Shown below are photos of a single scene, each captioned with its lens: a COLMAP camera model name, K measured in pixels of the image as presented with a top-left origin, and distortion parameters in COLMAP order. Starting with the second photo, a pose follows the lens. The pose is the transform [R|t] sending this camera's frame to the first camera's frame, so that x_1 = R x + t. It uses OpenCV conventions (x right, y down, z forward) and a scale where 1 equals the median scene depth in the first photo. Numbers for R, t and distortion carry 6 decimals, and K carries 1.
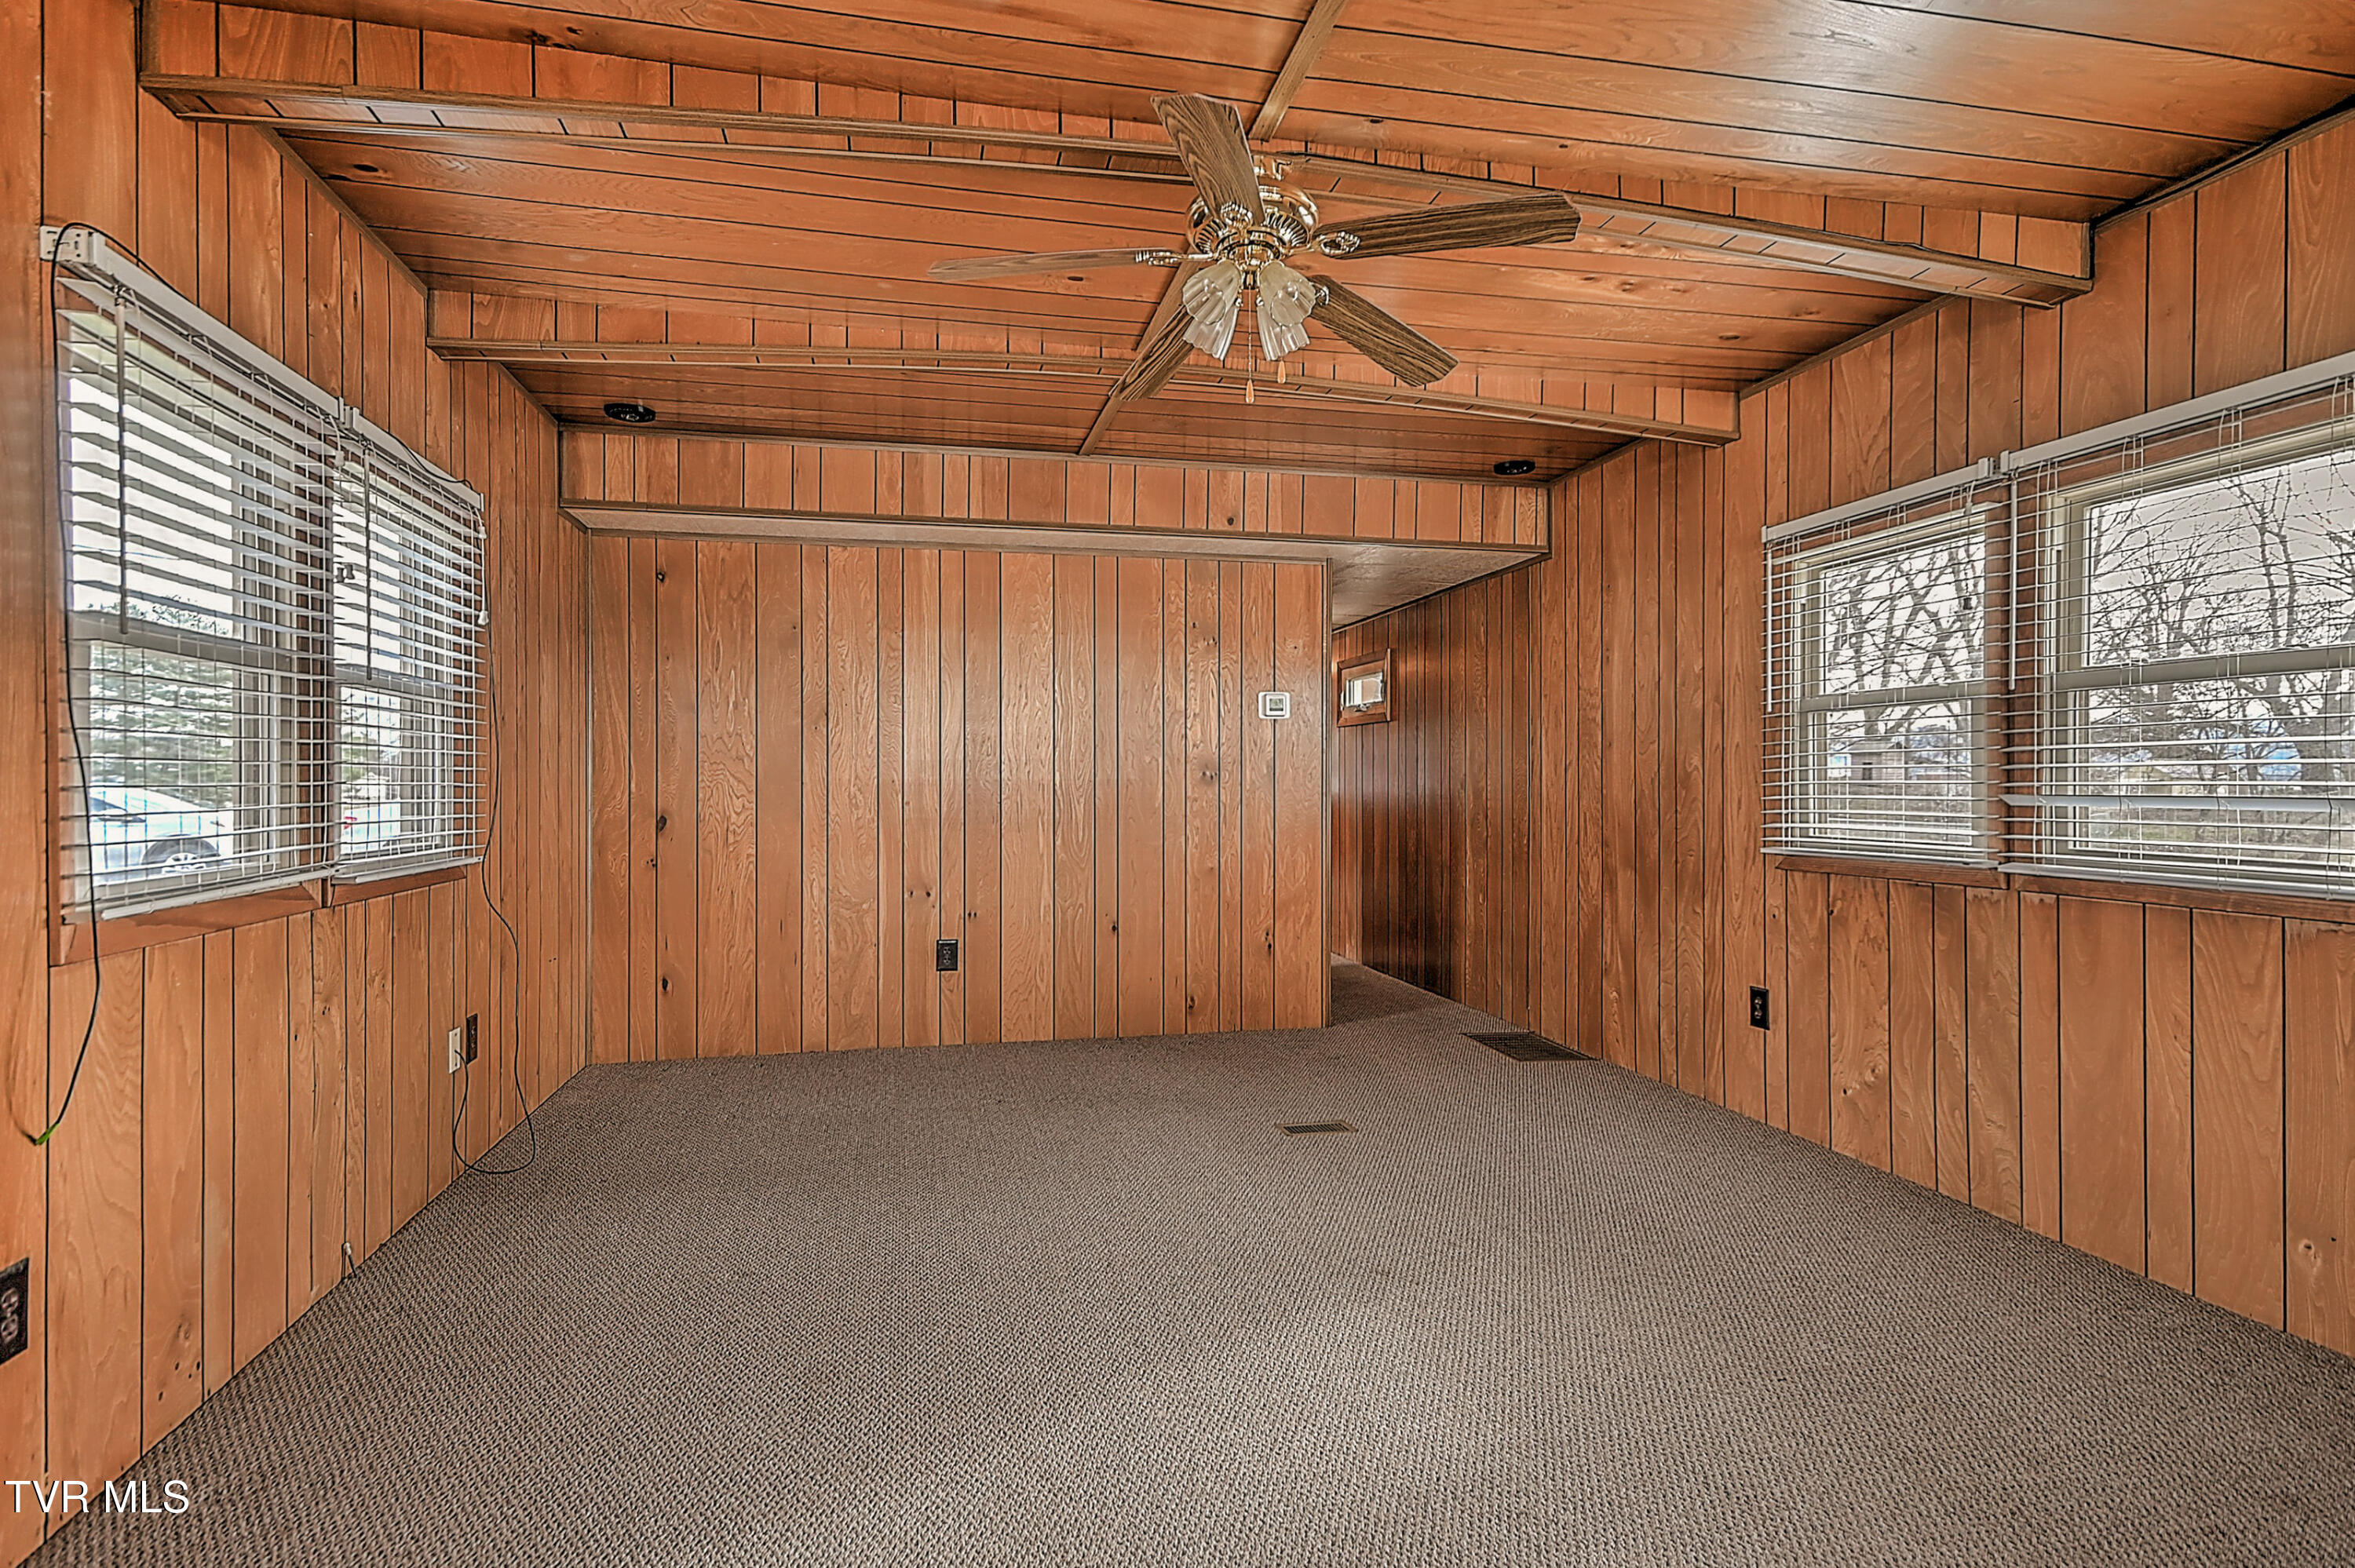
lens RADIAL K [[1196.4, 0, 1177.5], [0, 1196.4, 784.0], [0, 0, 1]] dist [0.005969, 0.001197]
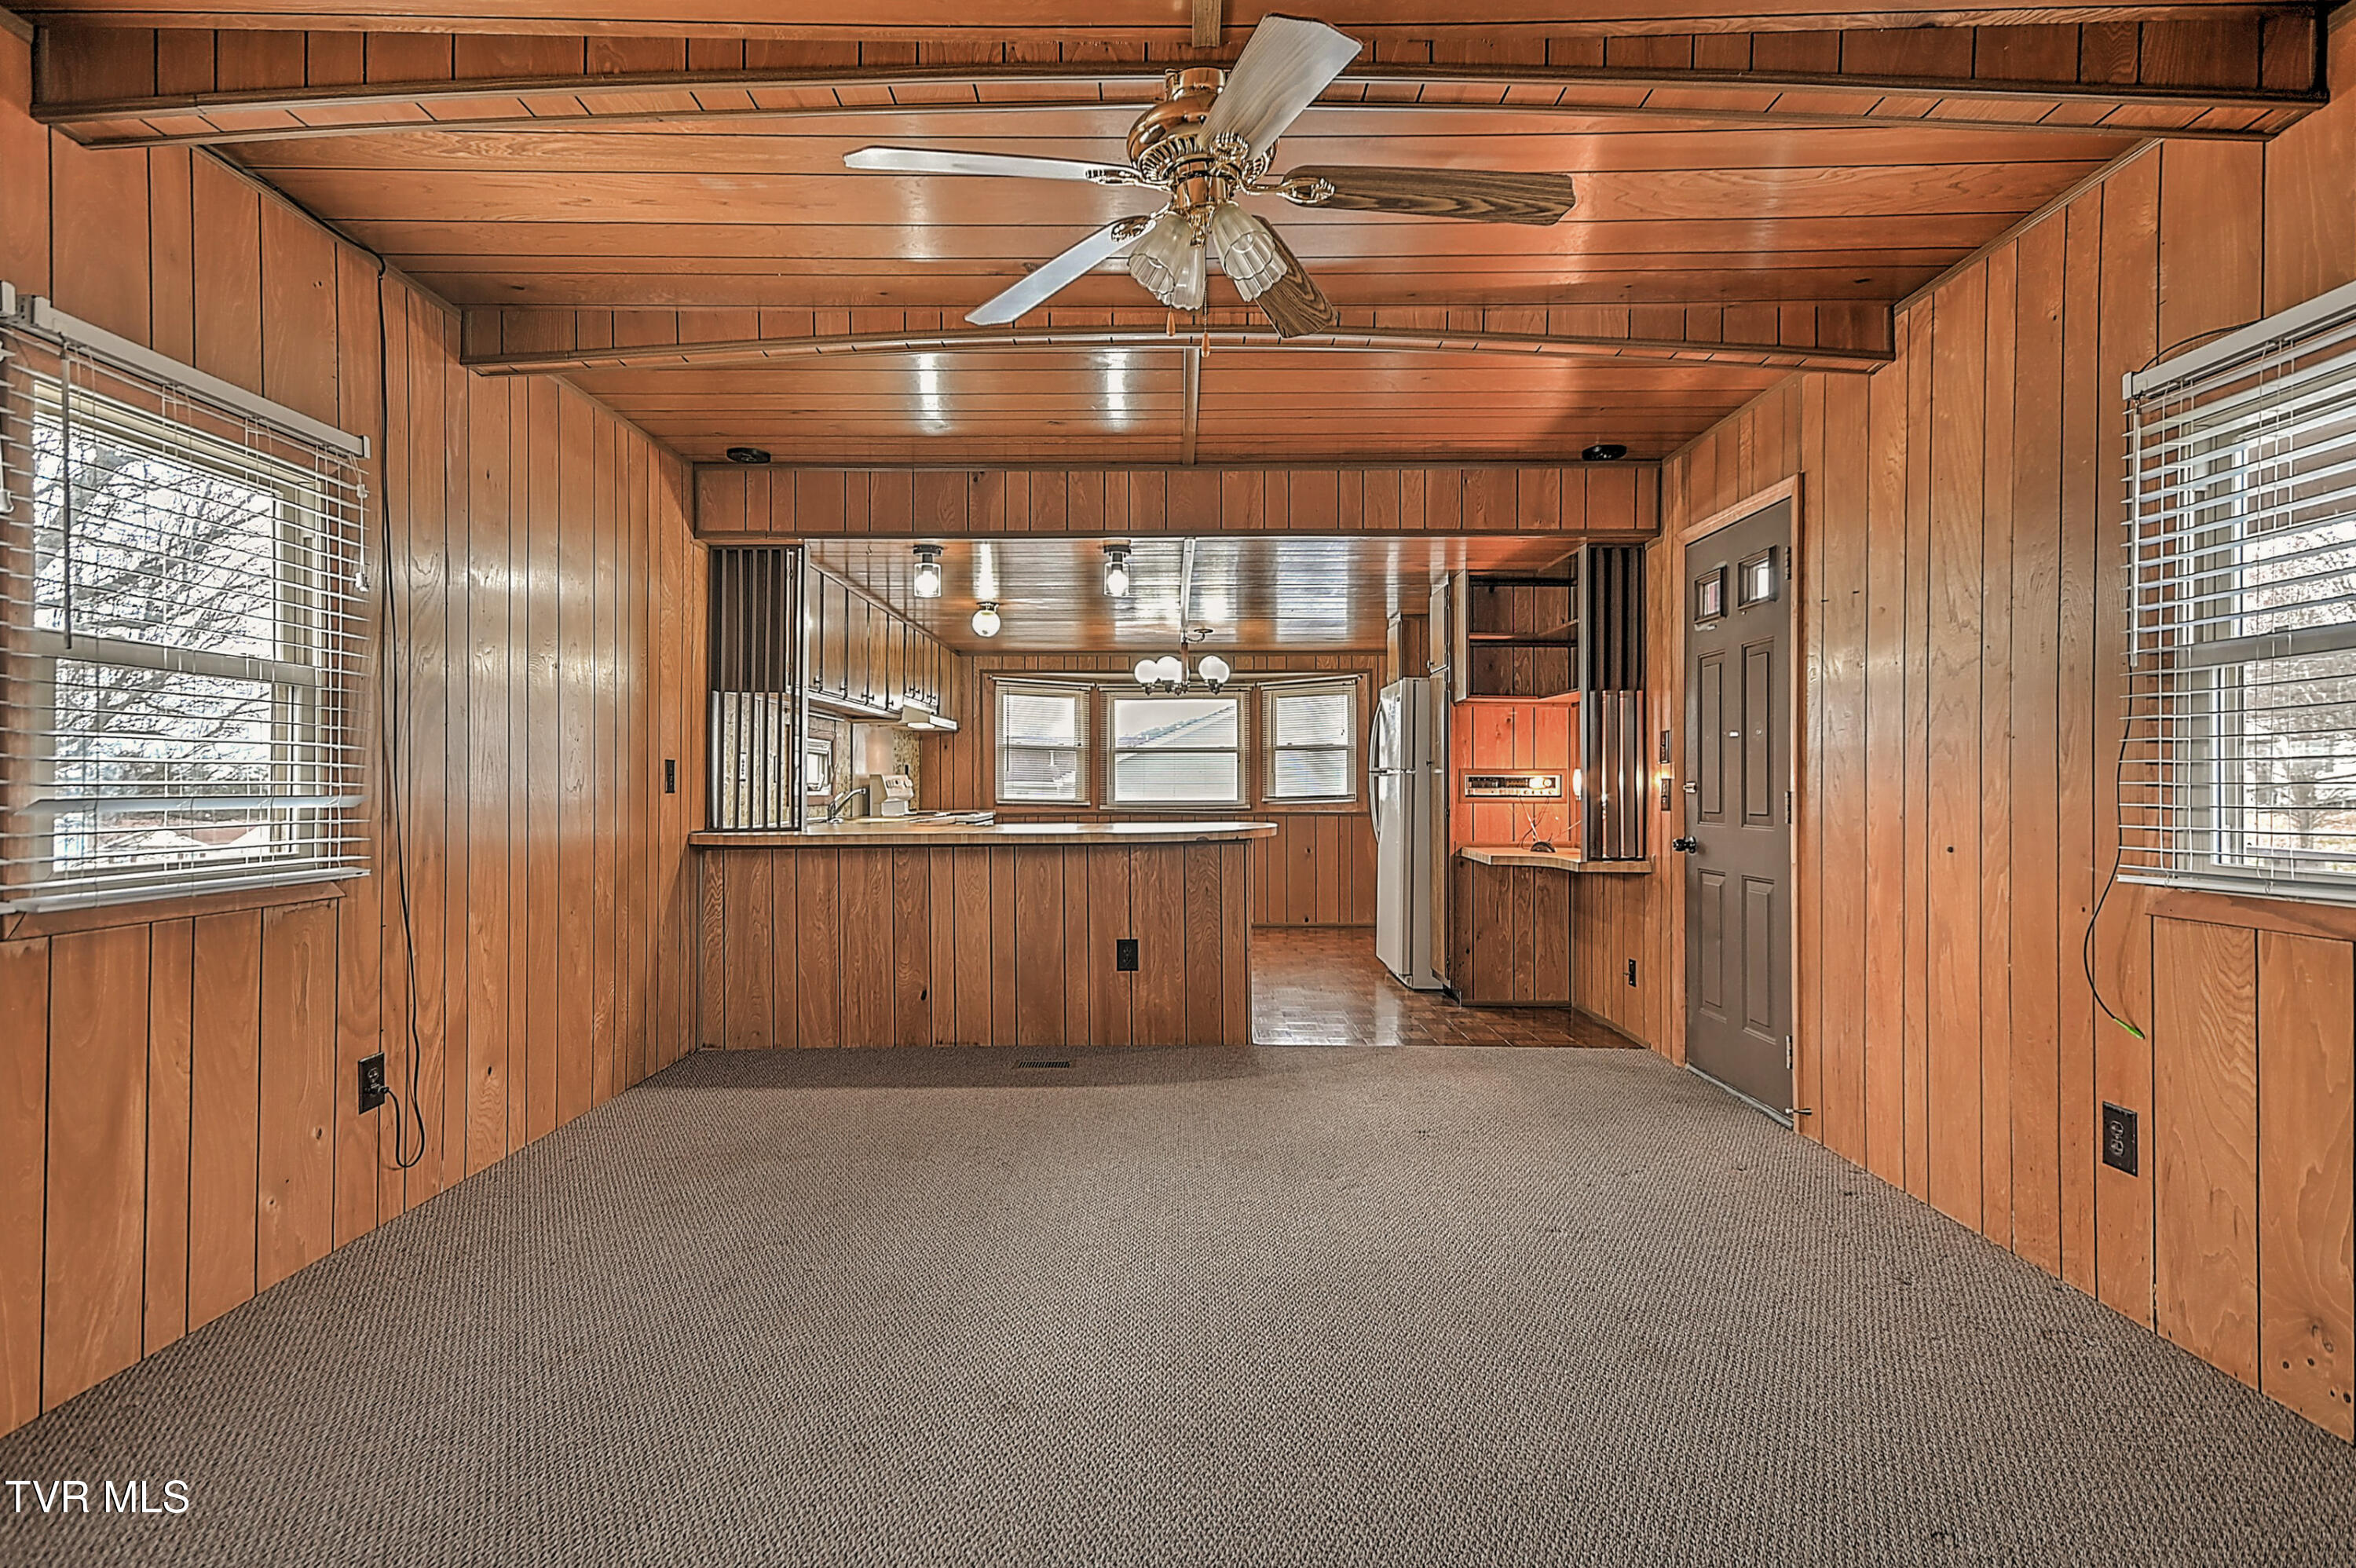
lens RADIAL K [[1197.0, 0, 1178.0], [0, 1197.0, 784.0], [0, 0, 1]] dist [0.005969, 0.001197]
pose [[-0.977121, 0.001795, 0.212675, -0.055994], [0.001908, 0.999998, 0.000327, 0.000576], [-0.212674, 0.000725, -0.977123, 0.959035]]
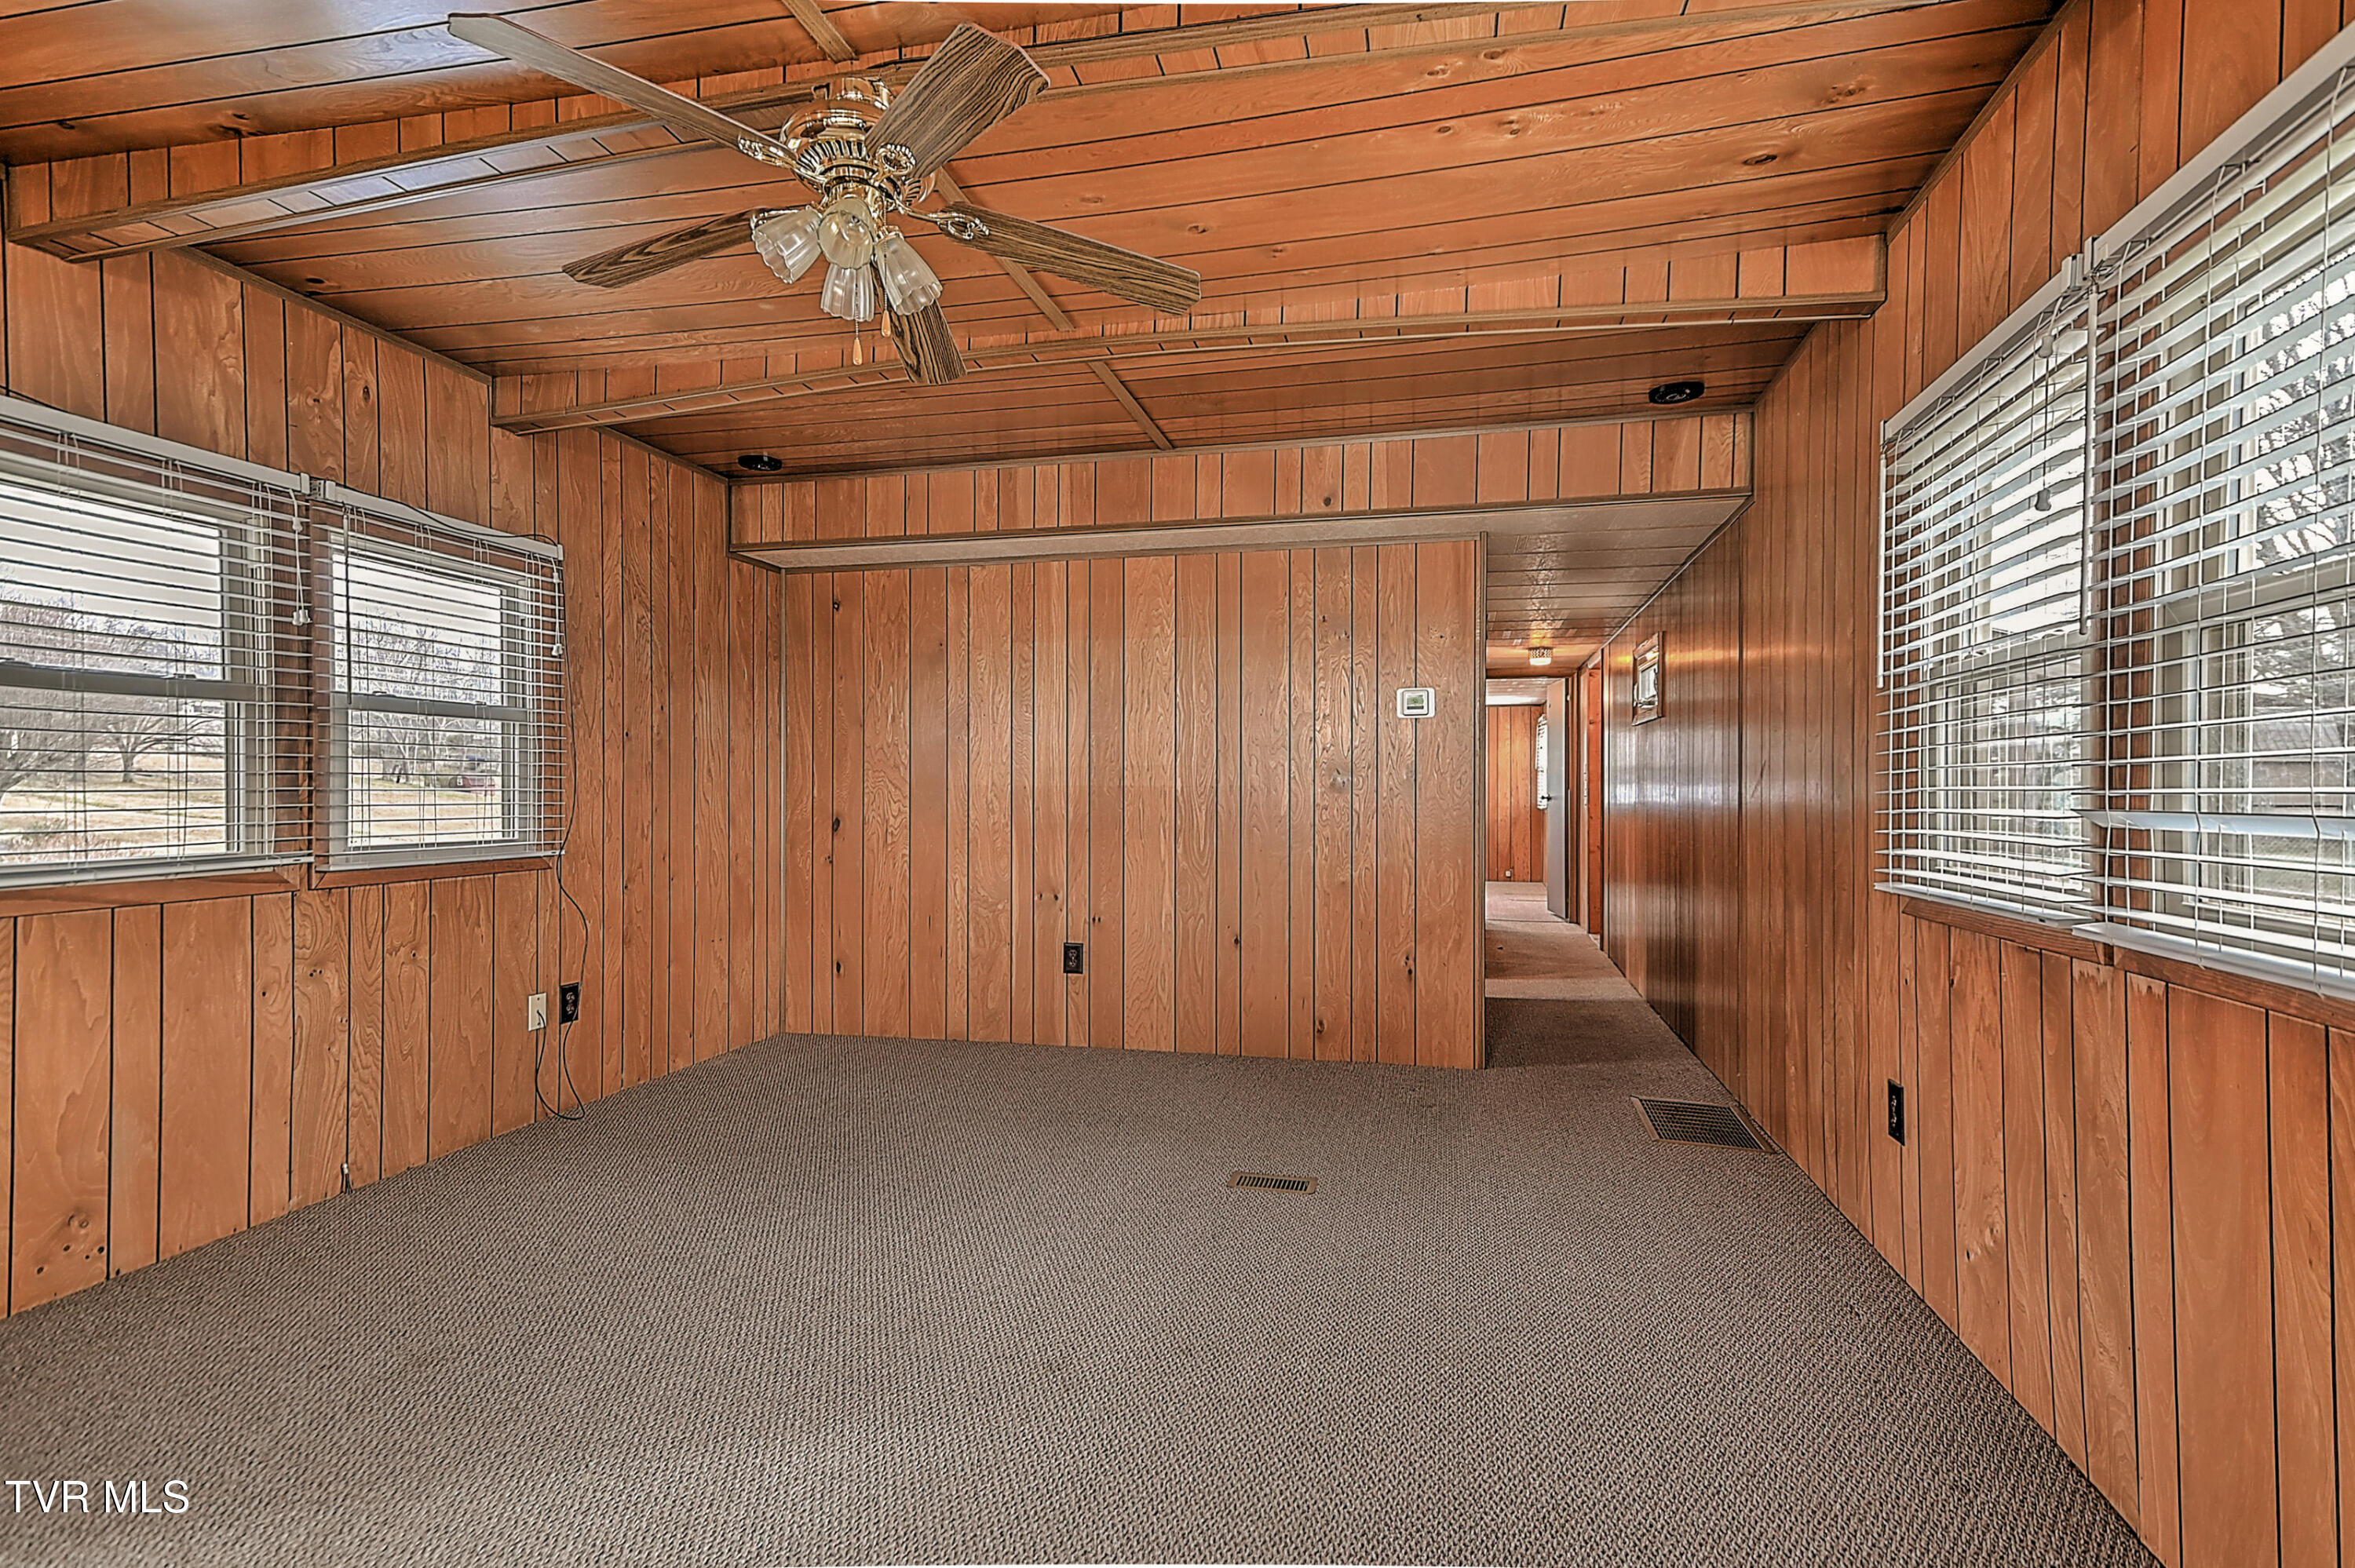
lens RADIAL K [[1150.6, 0, 1174.4], [0, 1150.6, 792.1], [0, 0, 1]] dist [0.049133, -0.016458]
pose [[0.896816, 0.001786, -0.442401, 0.338977], [-0.001395, 0.999998, 0.001209, 0.000303], [0.442402, -0.000467, 0.896817, 0.166699]]
